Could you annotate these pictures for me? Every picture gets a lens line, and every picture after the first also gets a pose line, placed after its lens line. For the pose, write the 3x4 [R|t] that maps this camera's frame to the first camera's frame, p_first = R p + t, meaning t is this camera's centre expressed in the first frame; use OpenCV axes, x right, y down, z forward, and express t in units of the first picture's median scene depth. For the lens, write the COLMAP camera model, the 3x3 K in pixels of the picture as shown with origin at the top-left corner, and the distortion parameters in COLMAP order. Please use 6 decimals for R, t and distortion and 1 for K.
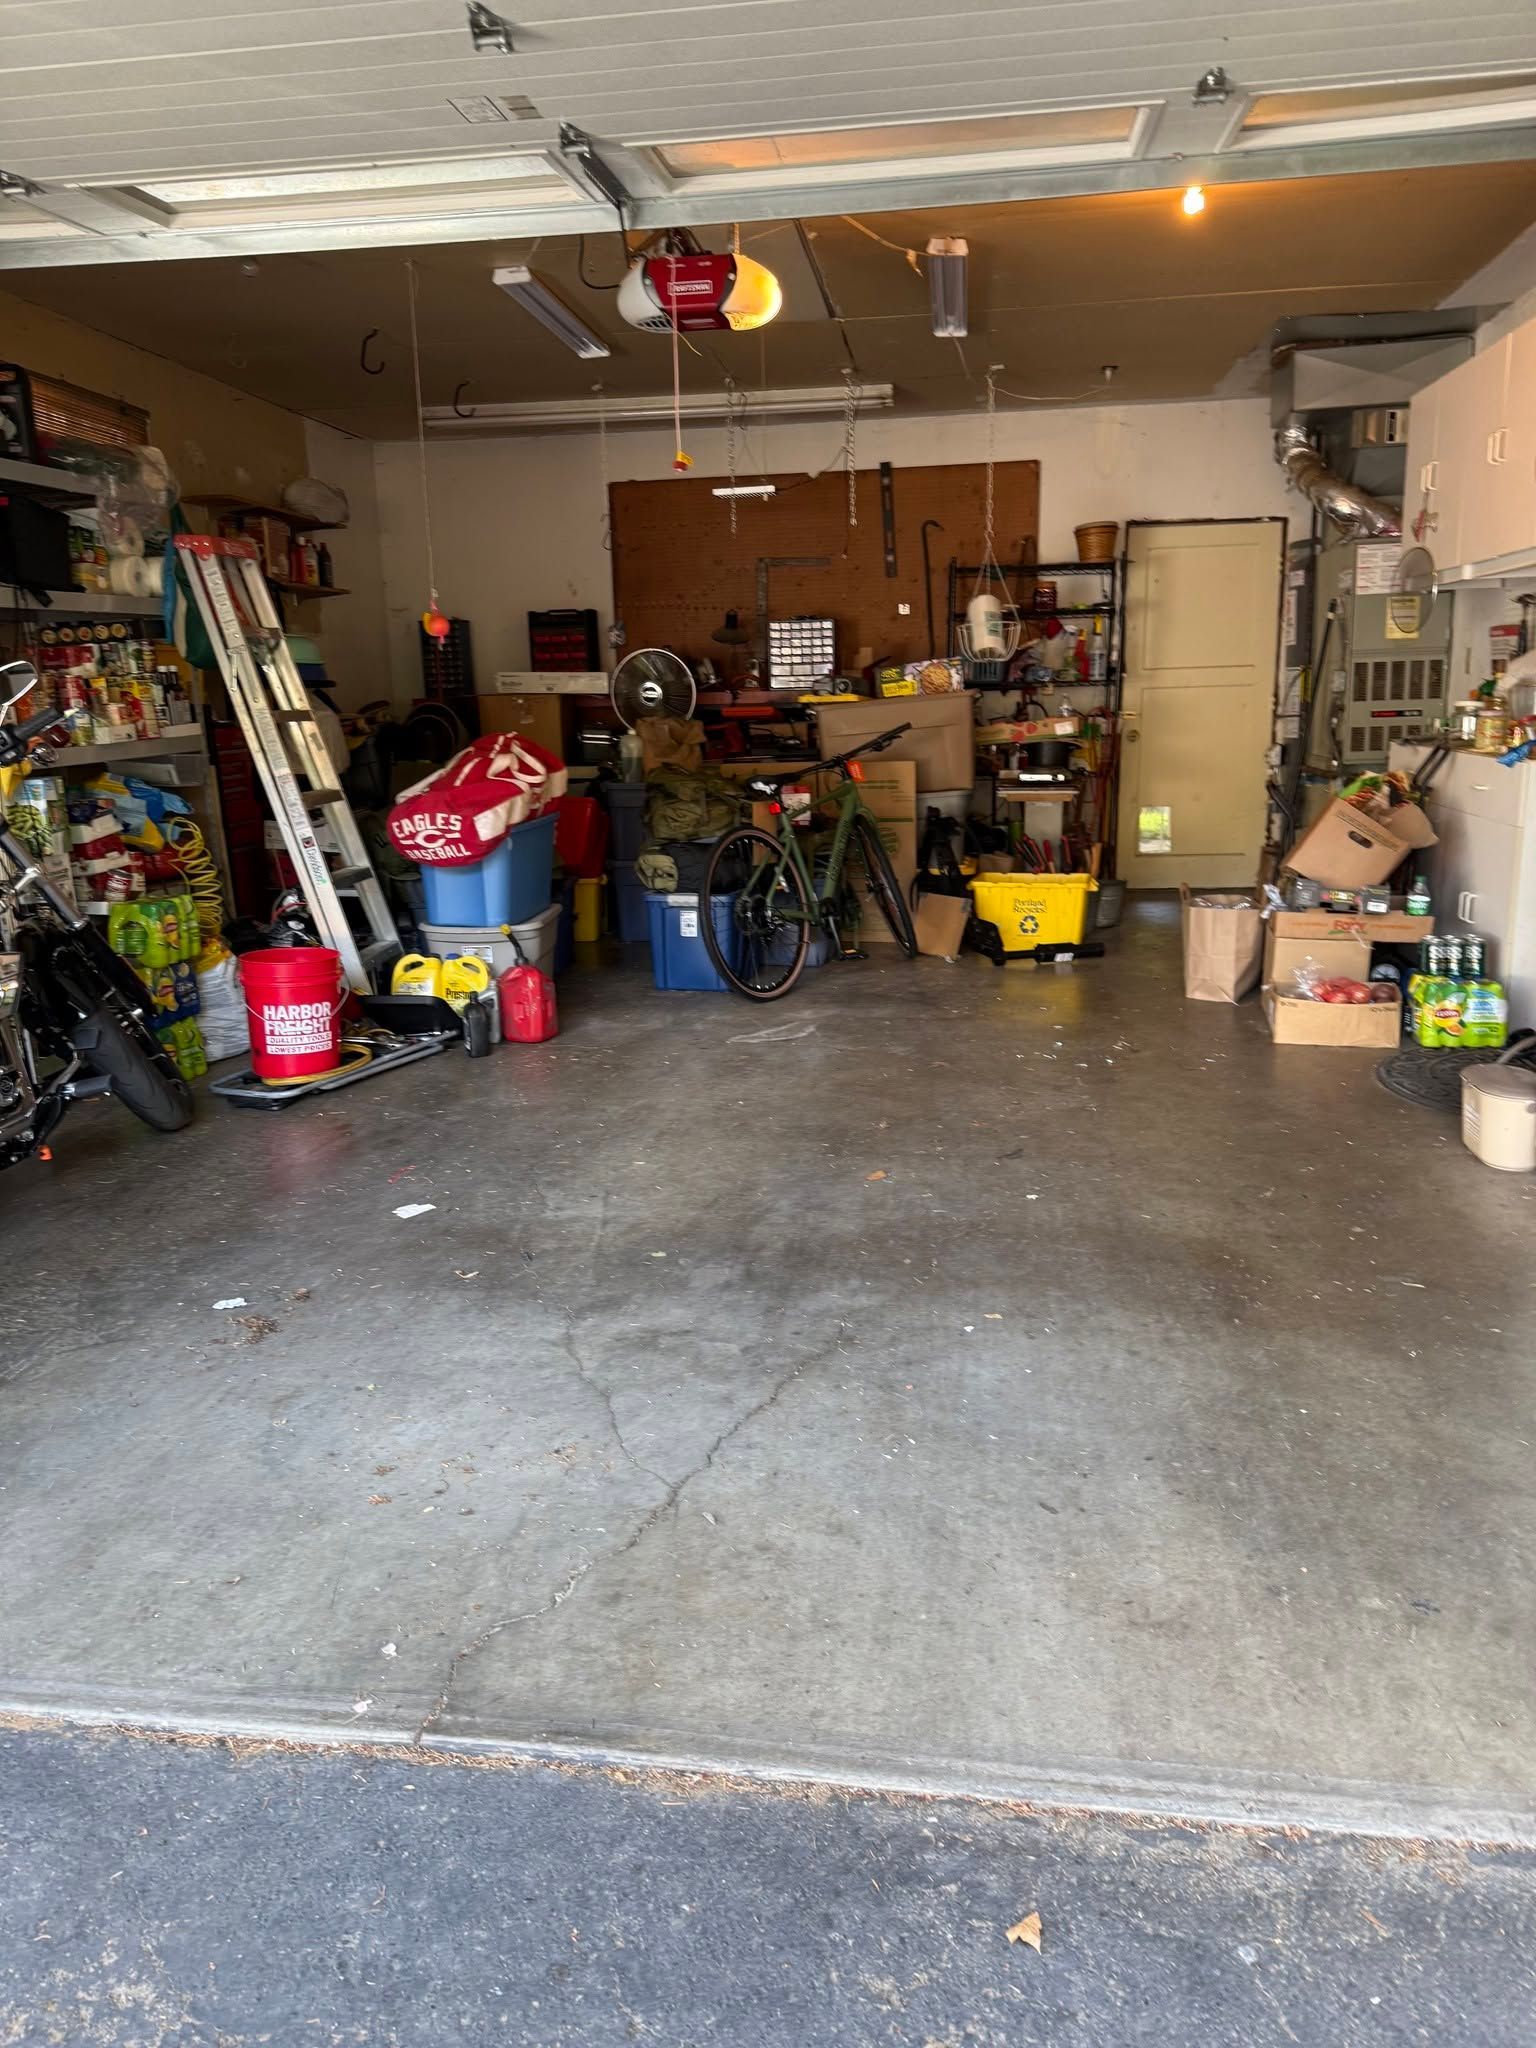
lens RADIAL K [[1398.4, 0, 768.0], [0, 1398.4, 1024.0], [0, 0, 1]] dist [0.117514, -0.094046]
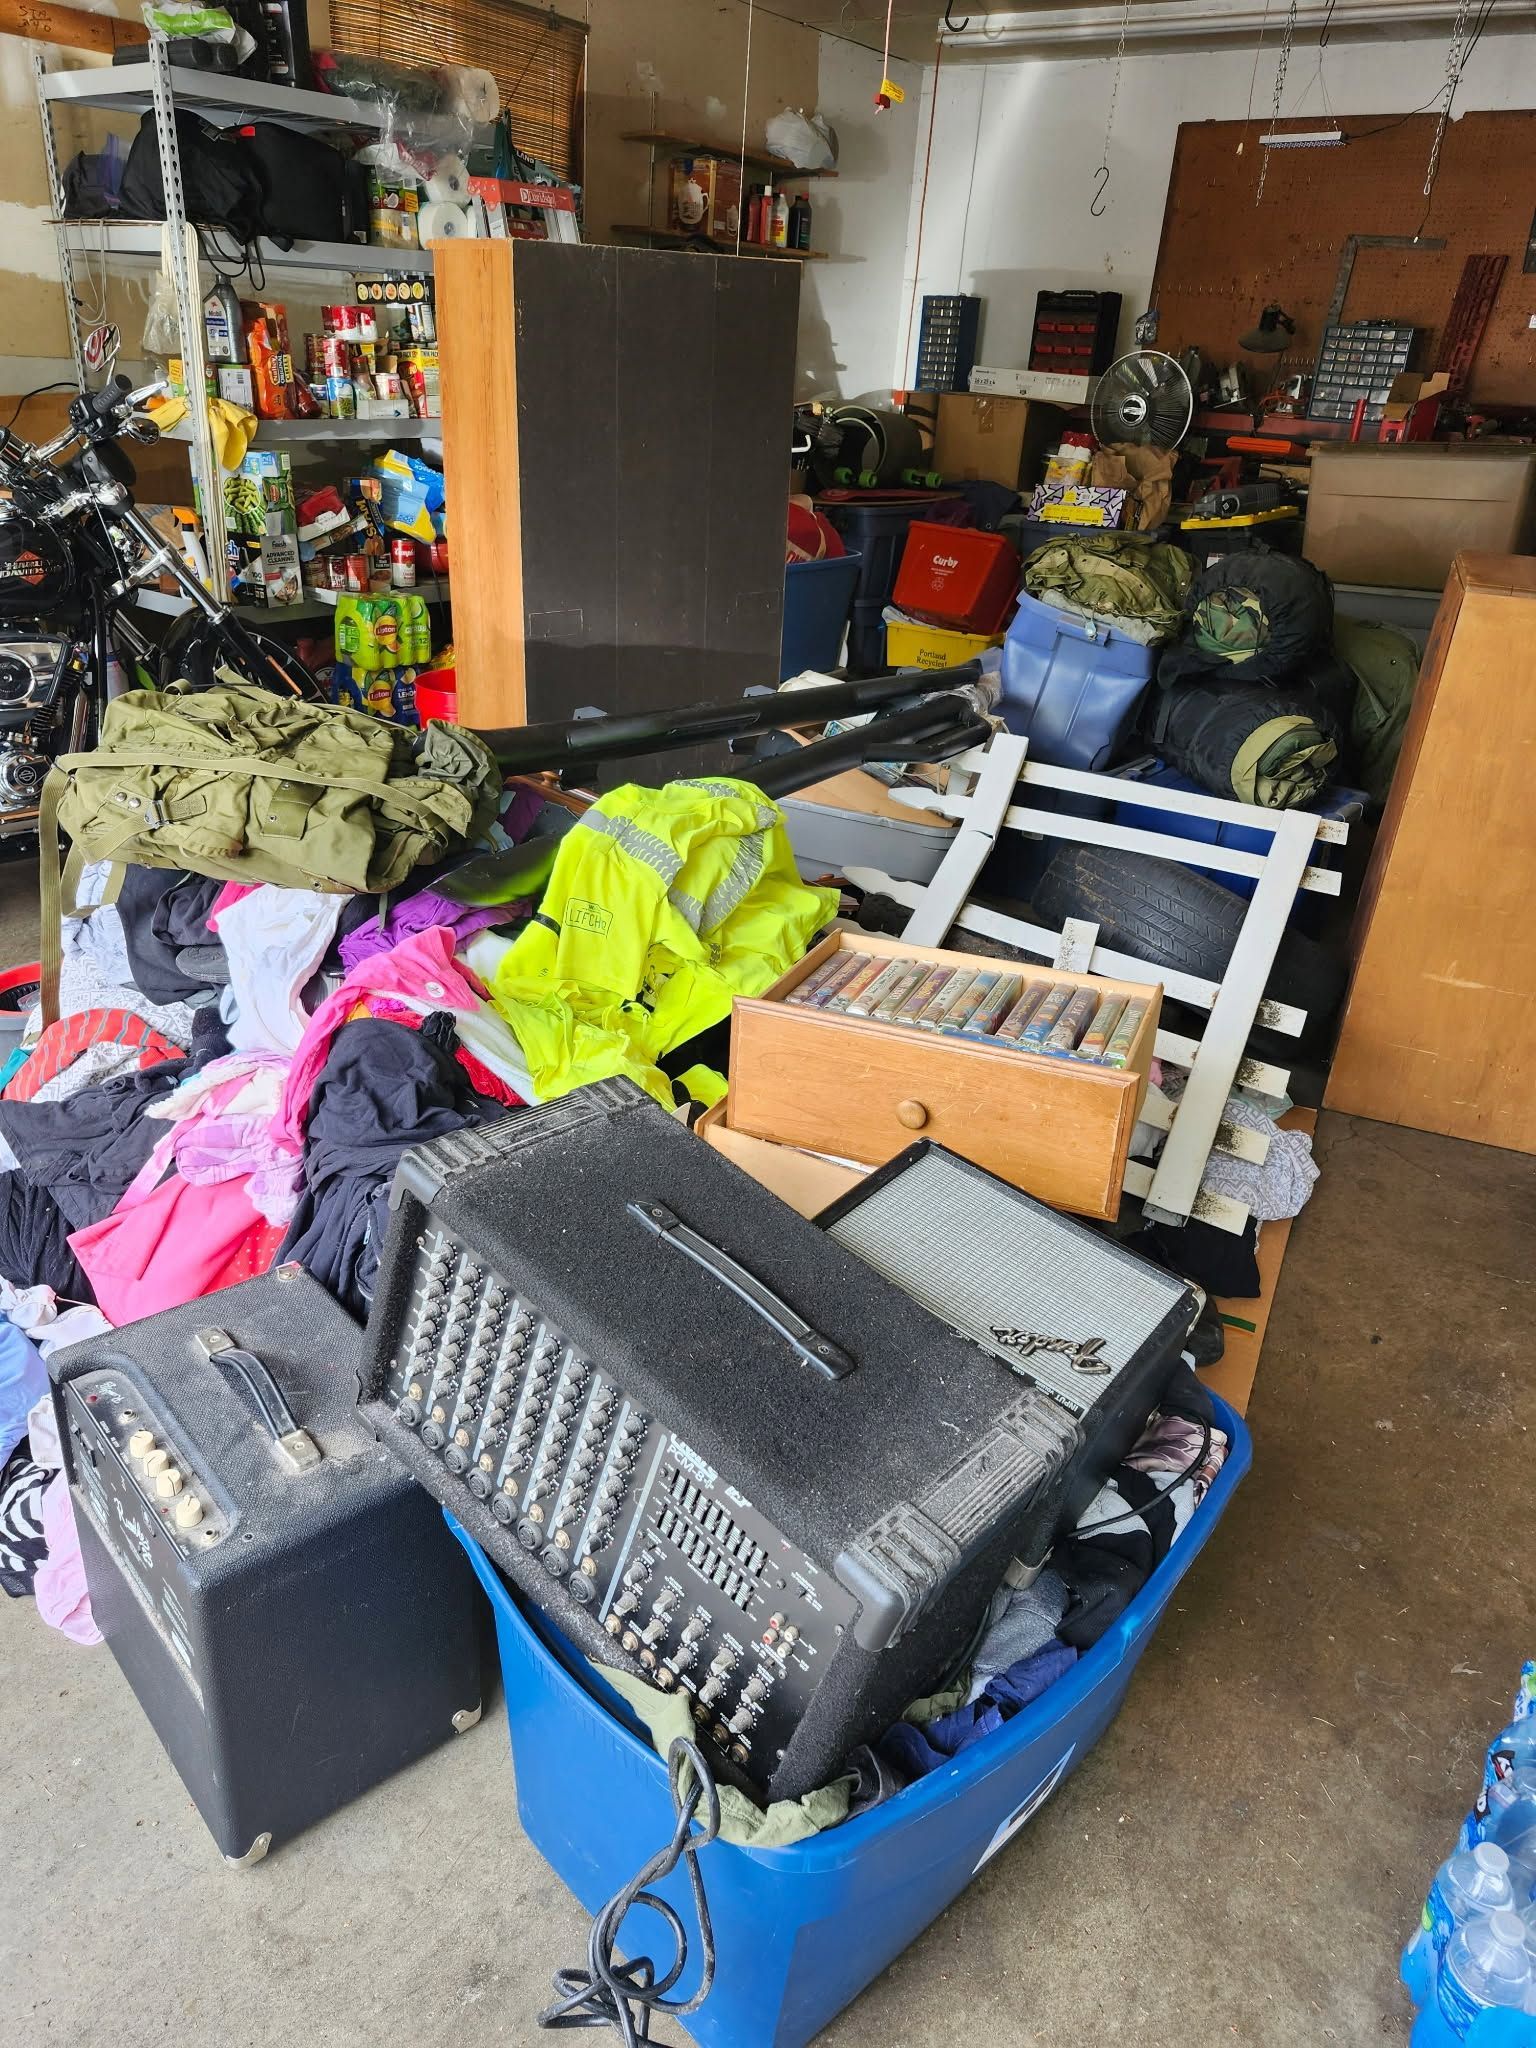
lens RADIAL K [[1398.4, 0, 768.0], [0, 1398.4, 1024.0], [0, 0, 1]] dist [0.117514, -0.094046]
pose [[0.882819, 0.273028, -0.382212, 0.236332], [-0.191931, 0.952364, 0.236992, -0.085105], [0.428711, -0.135863, 0.893168, 0.196808]]
